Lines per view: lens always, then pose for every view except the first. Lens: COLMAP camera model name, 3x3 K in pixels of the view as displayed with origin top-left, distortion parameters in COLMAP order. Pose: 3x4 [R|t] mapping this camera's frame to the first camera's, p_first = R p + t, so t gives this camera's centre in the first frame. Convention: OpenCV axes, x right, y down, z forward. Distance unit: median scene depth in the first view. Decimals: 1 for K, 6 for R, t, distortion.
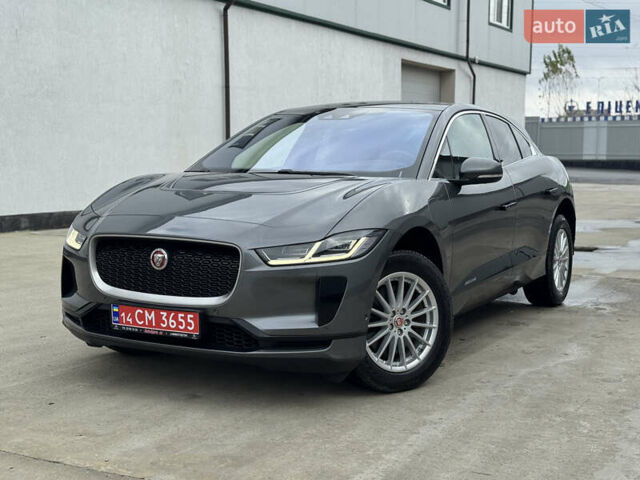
lens RADIAL K [[965.5, 0, 320.0], [0, 965.5, 240.0], [0, 0, 1]] dist [0.010995, 1.188889]
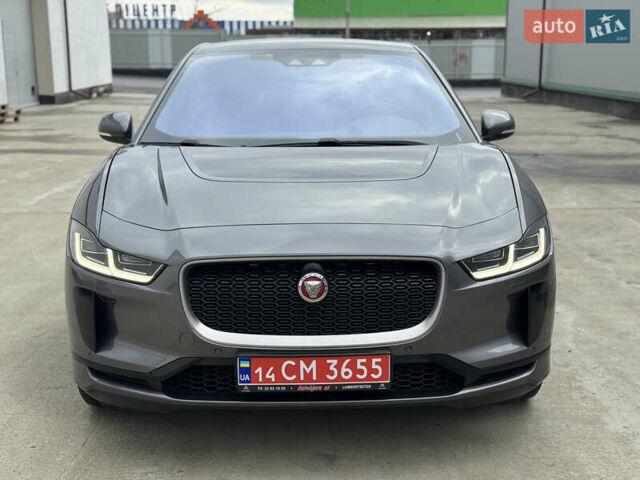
lens RADIAL K [[965.5, 0, 320.0], [0, 965.5, 240.0], [0, 0, 1]] dist [0.010995, 1.188889]
pose [[0.851743, -0.113337, 0.511554, -0.523445], [0.059928, 0.990990, 0.119777, -0.100484], [-0.520521, -0.071363, 0.850862, 0.390206]]
